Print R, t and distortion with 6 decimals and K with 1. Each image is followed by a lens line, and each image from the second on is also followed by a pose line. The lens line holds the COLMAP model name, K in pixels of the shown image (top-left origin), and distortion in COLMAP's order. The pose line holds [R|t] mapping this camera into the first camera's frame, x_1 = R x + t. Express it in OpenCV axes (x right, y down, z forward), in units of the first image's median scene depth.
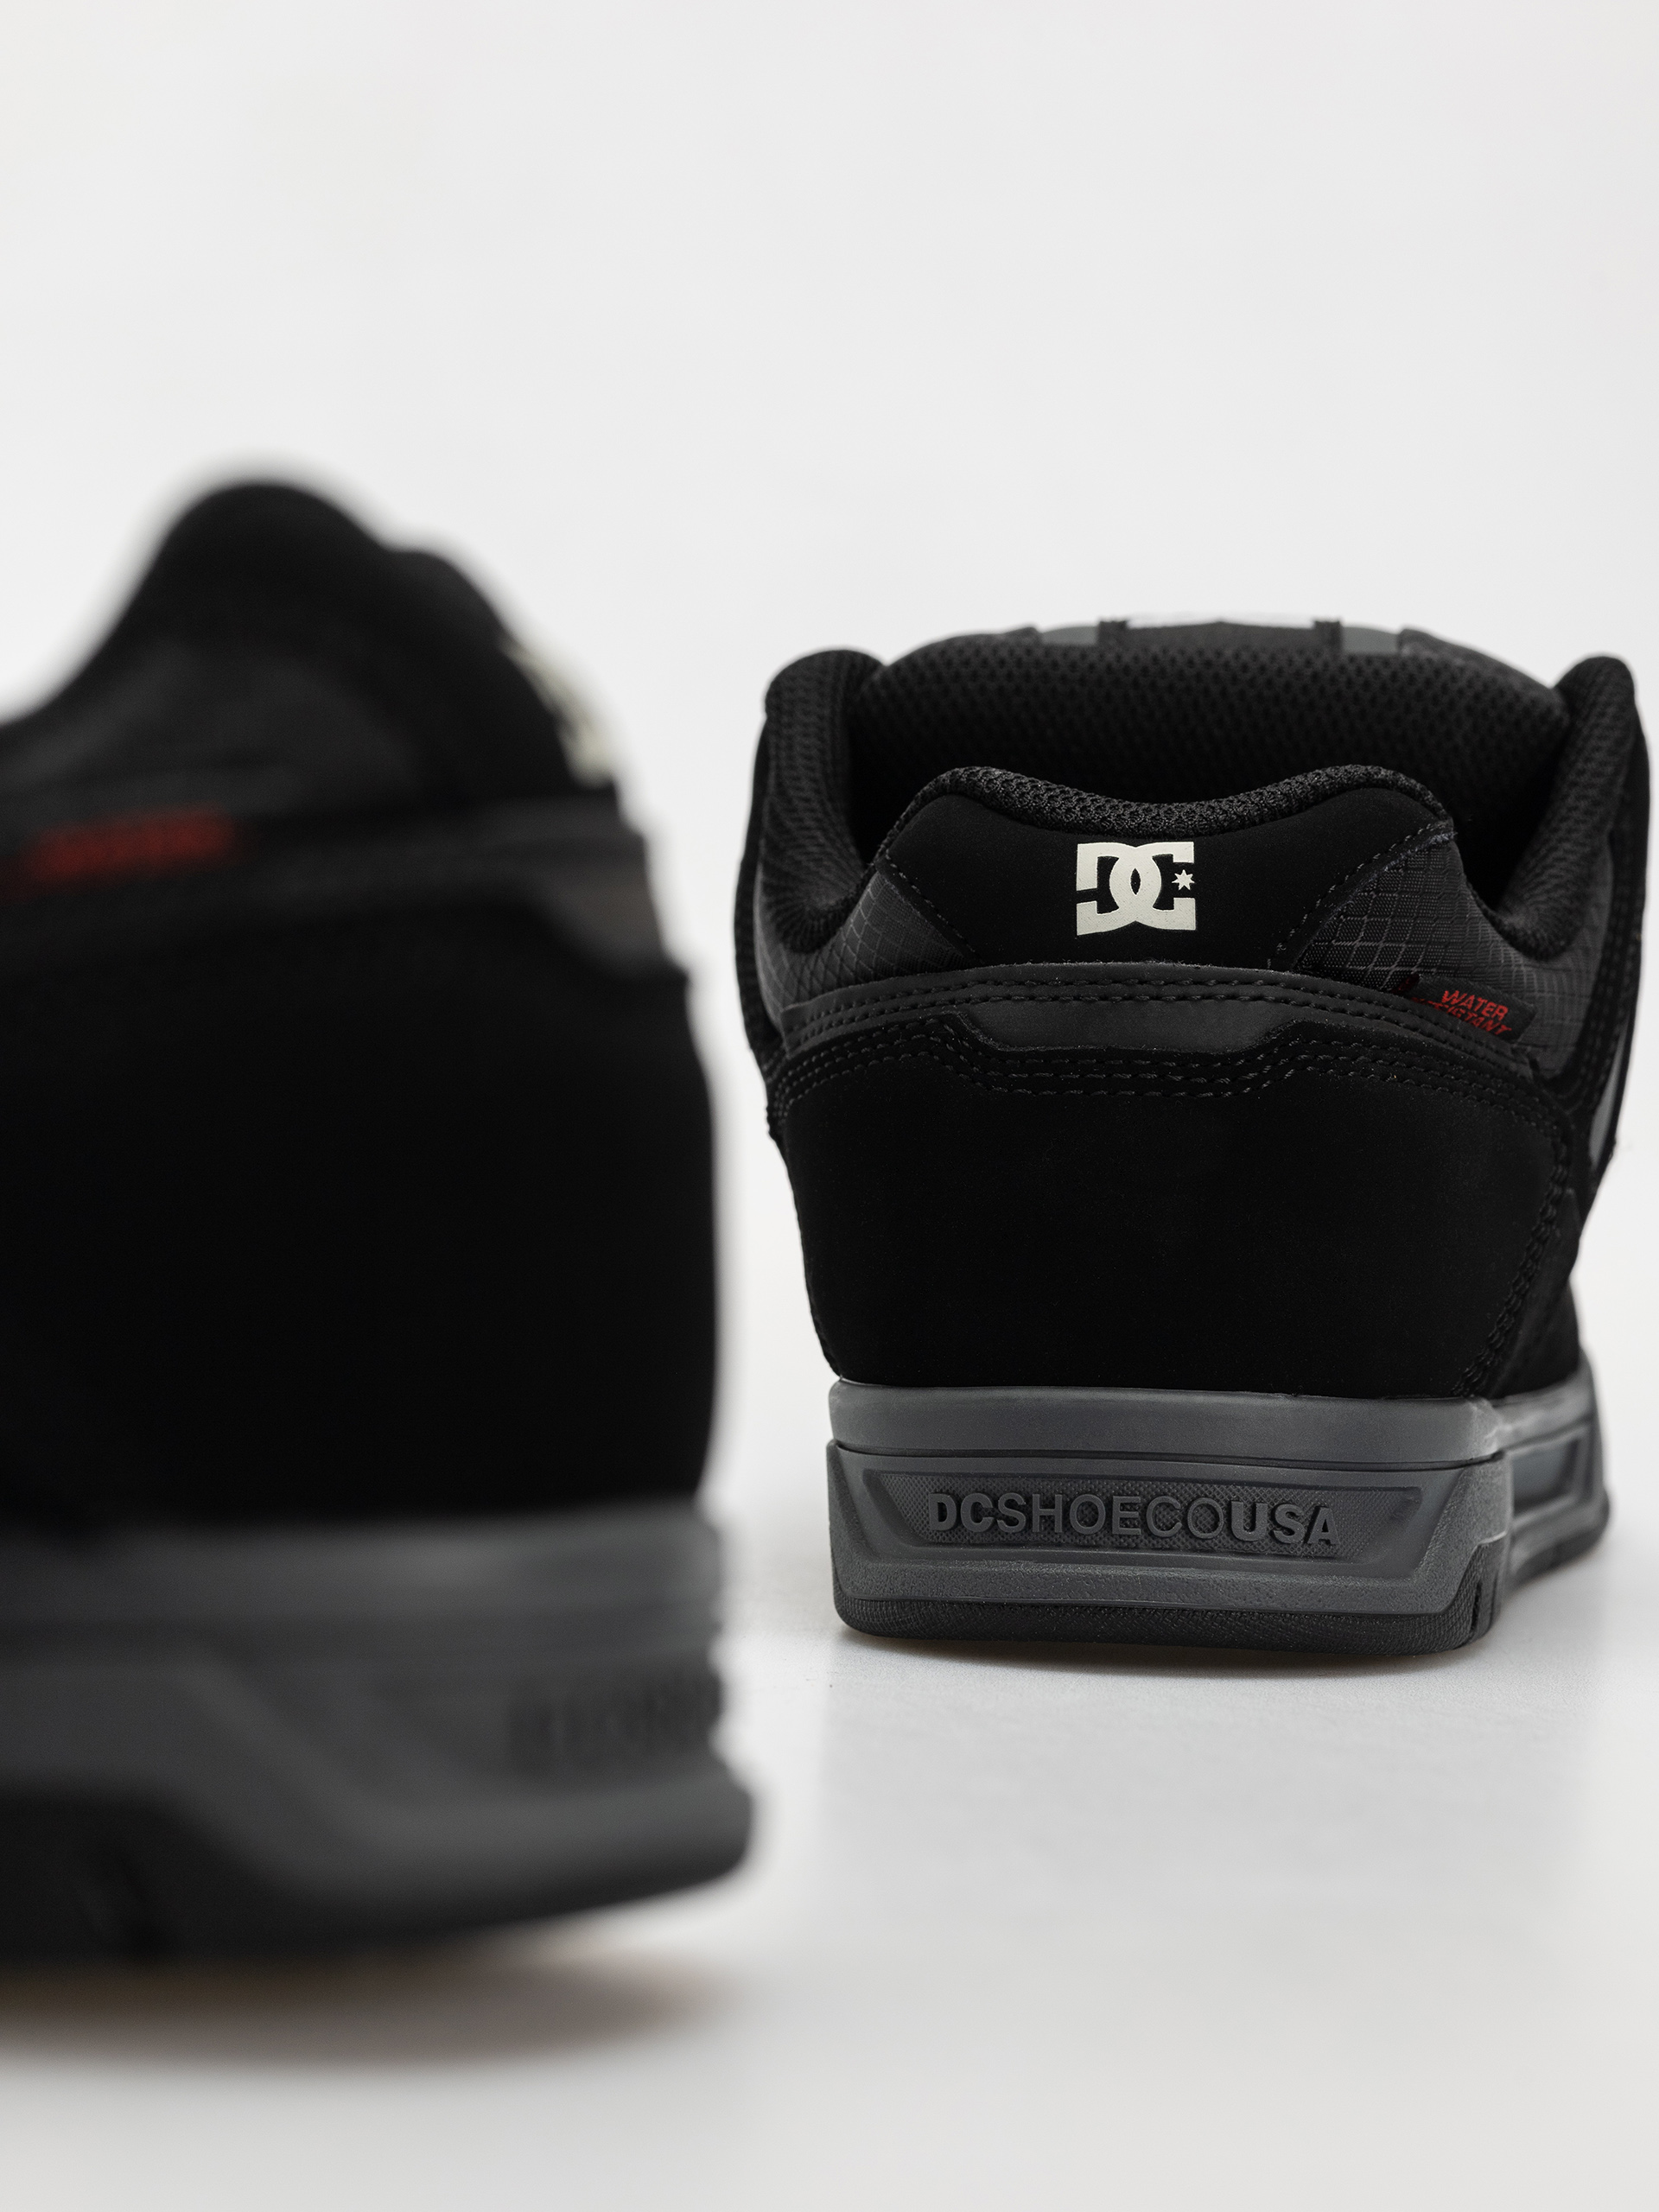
lens RADIAL K [[6710.2, 0, 825.6], [0, 6710.2, 1102.3], [0, 0, 1]] dist [0.158692, 0.000000]
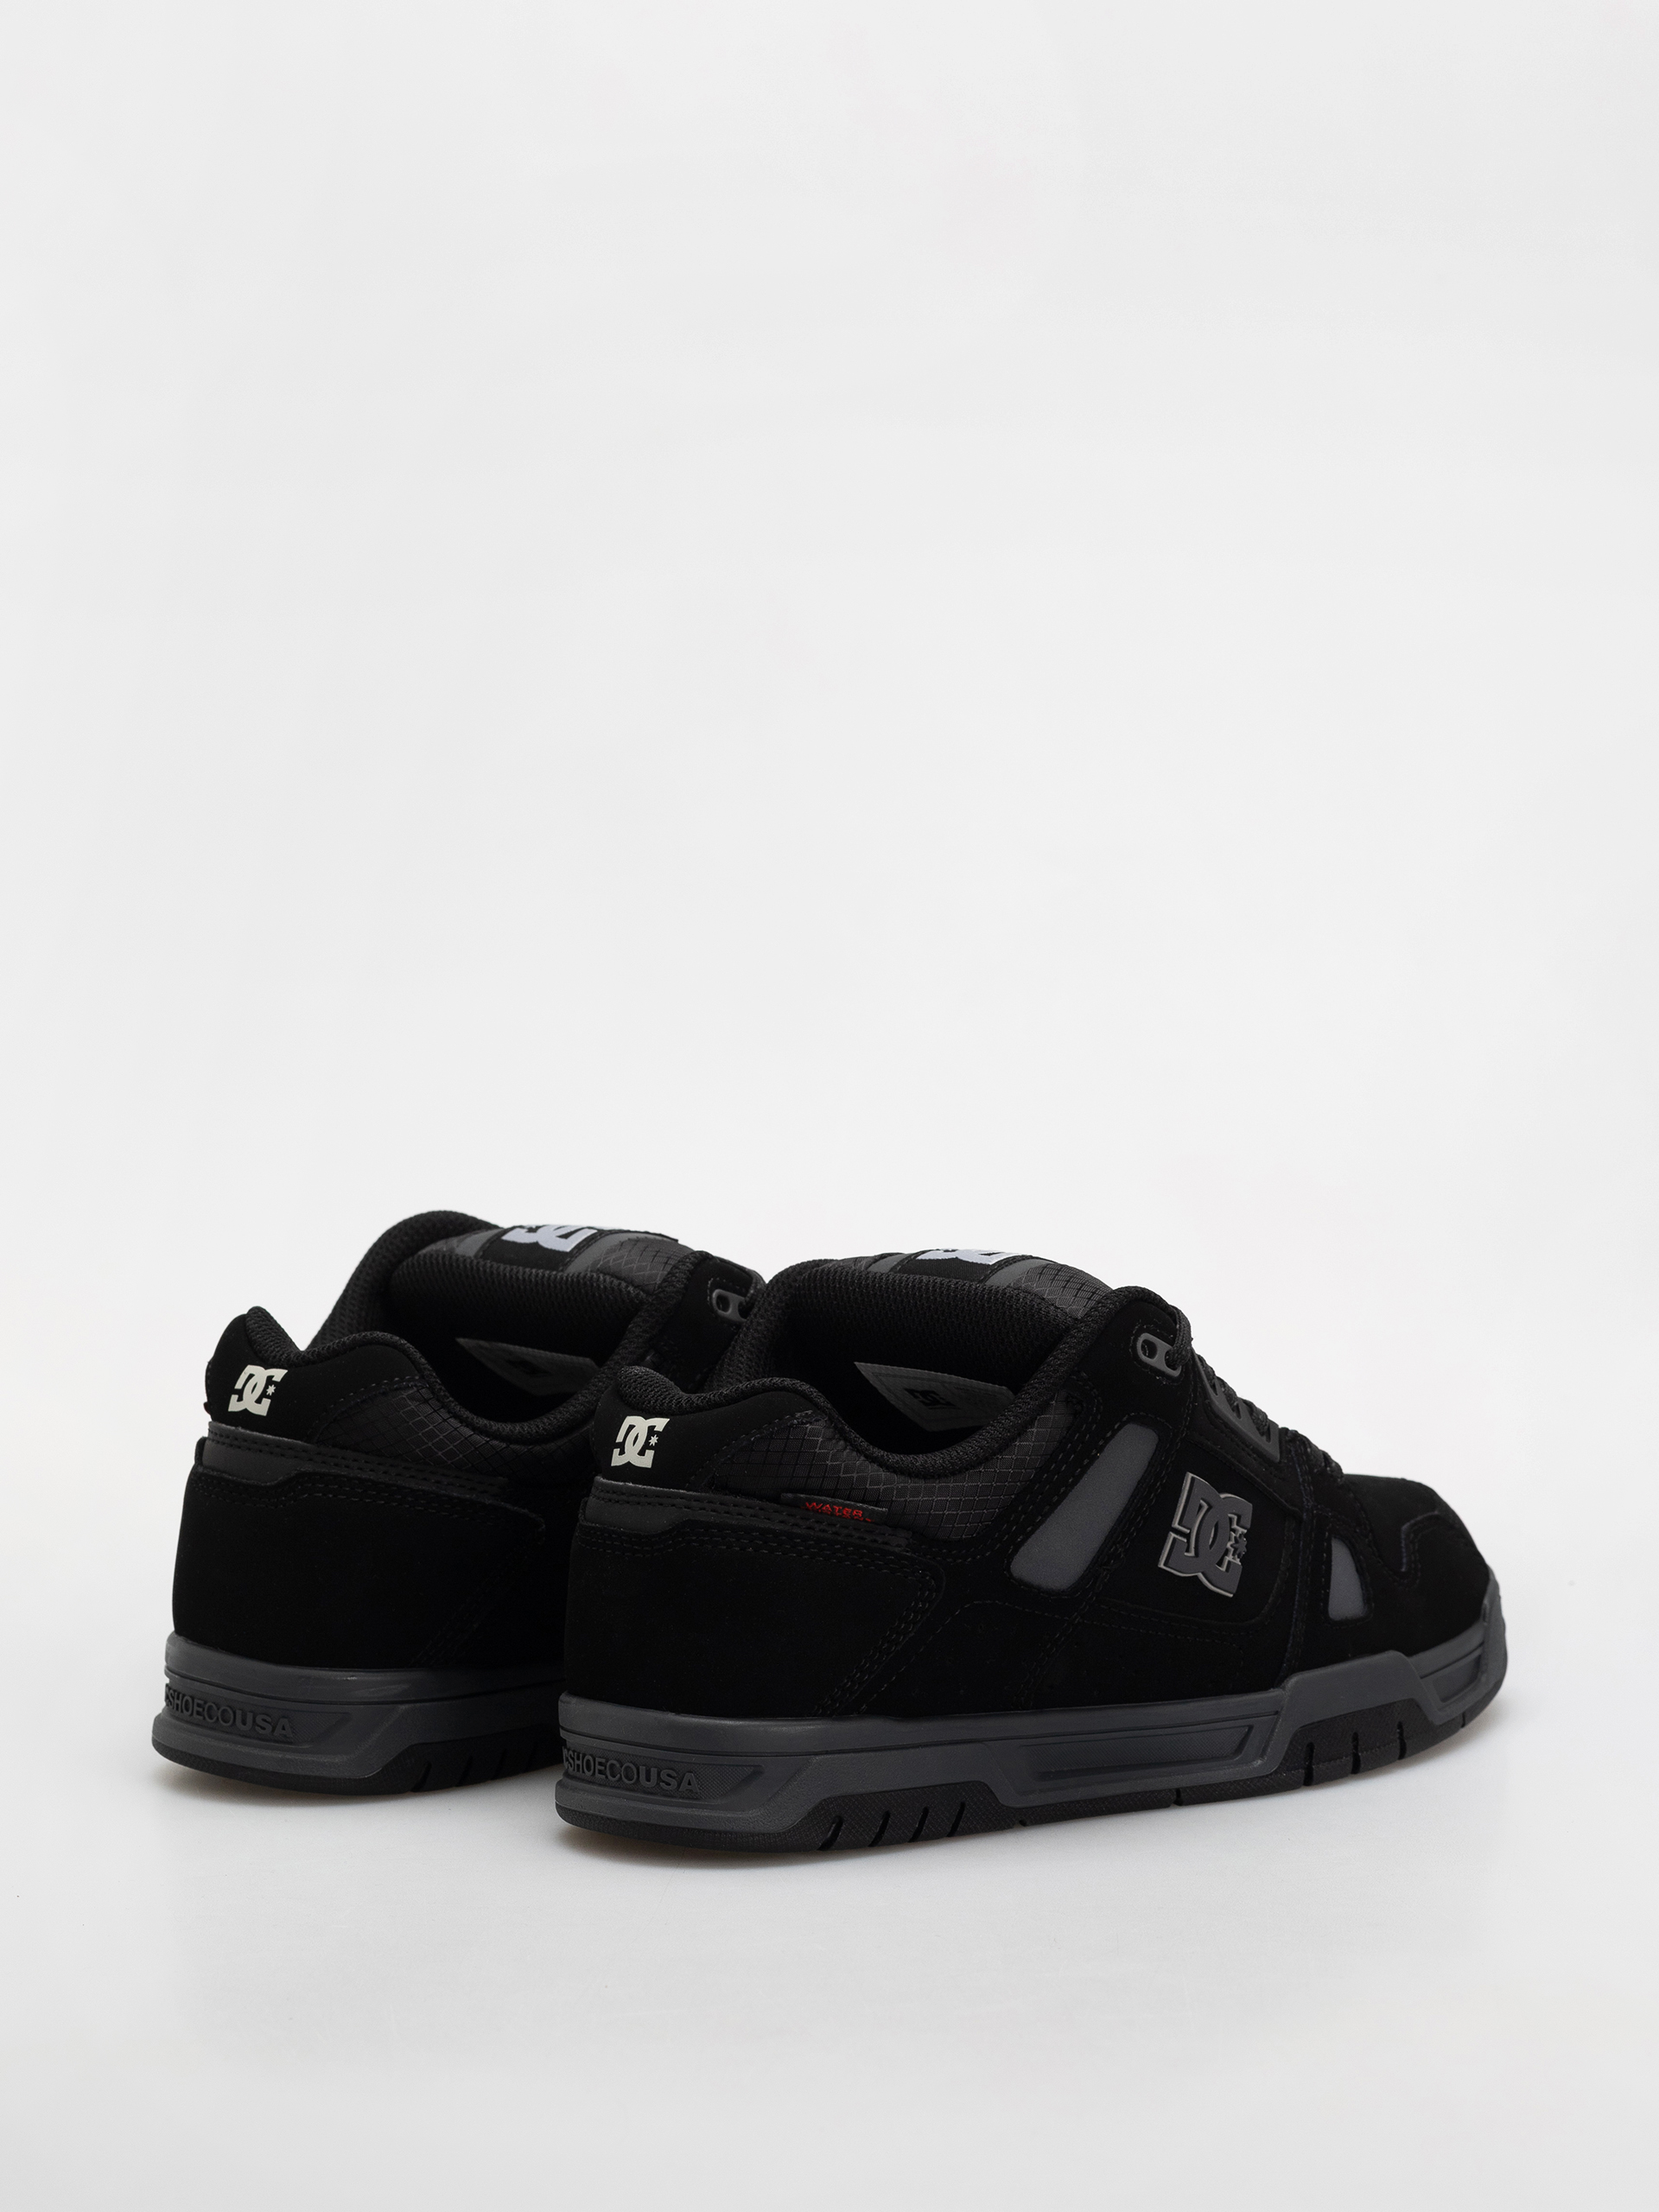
lens RADIAL K [[6710.2, 0, 830.8], [0, 6710.2, 1115.3], [0, 0, 1]] dist [0.158692, 0.000000]
pose [[0.766713, 0.031494, -0.641217, 1.331032], [-0.002944, 0.998958, 0.045544, -0.215220], [0.641983, -0.033032, 0.766007, -0.442108]]
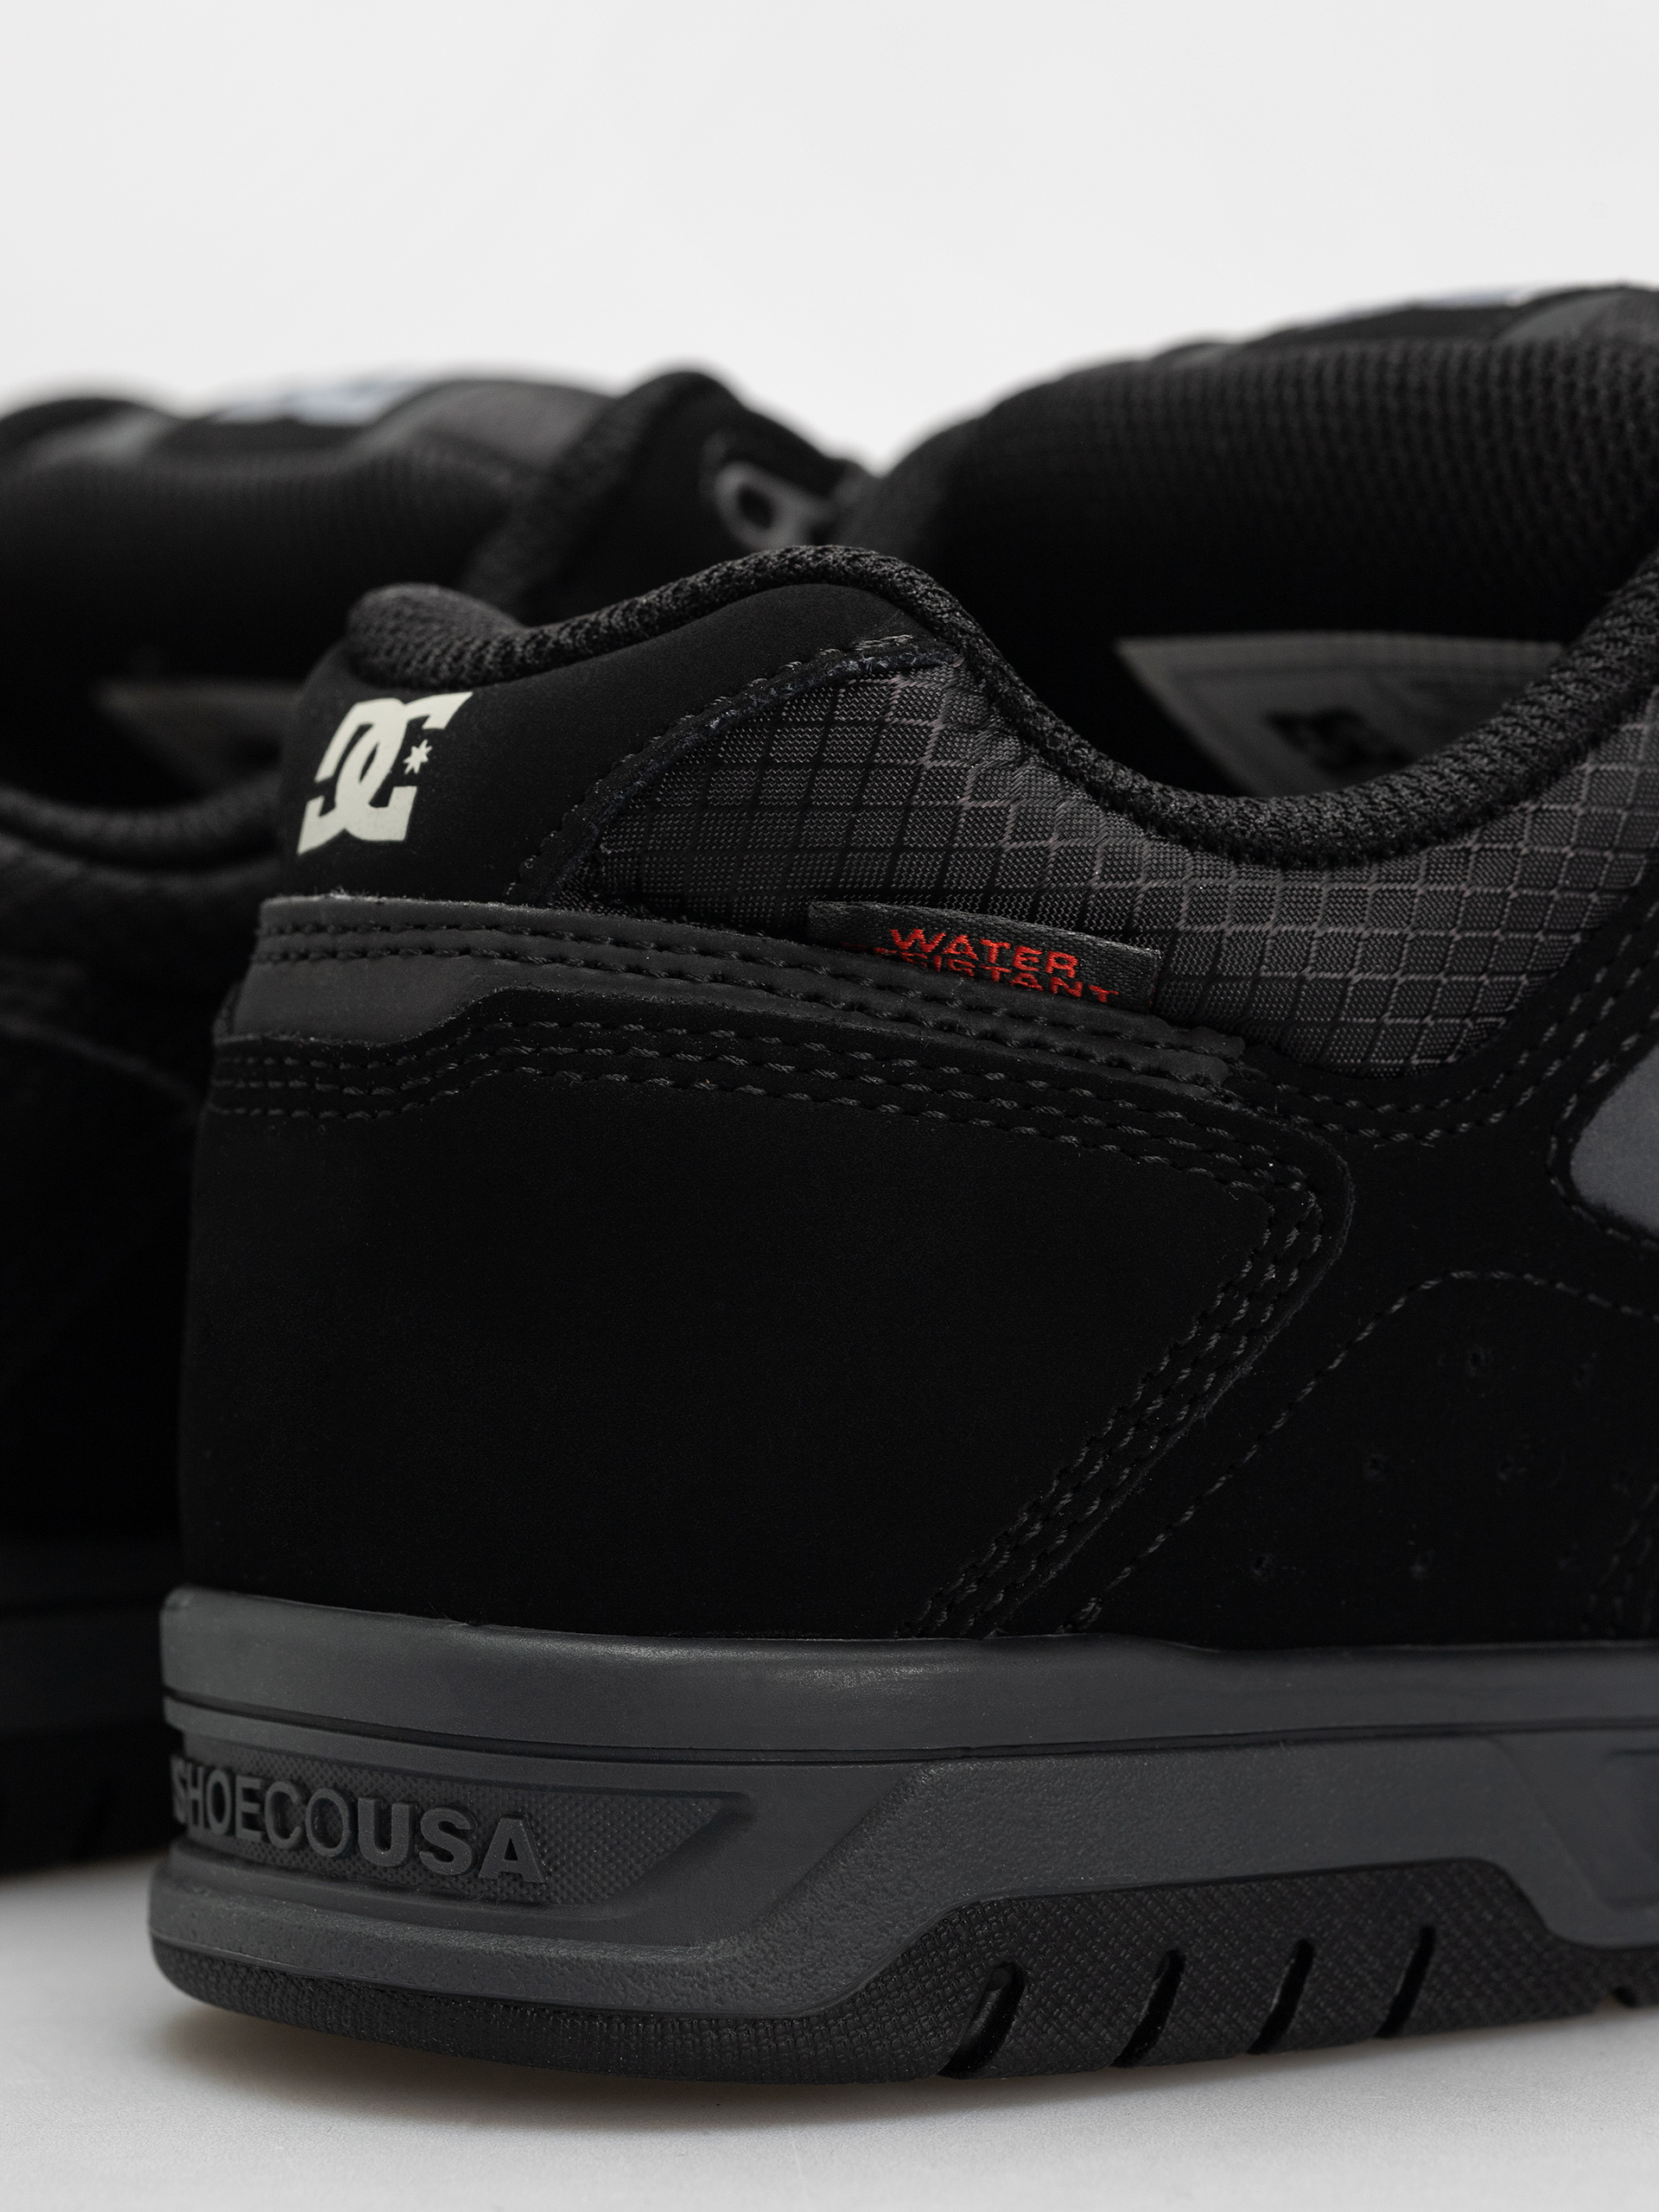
lens RADIAL K [[6710.2, 0, 938.4], [0, 6710.2, 1058.6], [0, 0, 1]] dist [0.158692, 0.000000]
pose [[0.707389, -0.006932, -0.706790, 0.514681], [0.006090, 0.999975, -0.003713, -0.003549], [0.706798, -0.001678, 0.707414, 0.609544]]
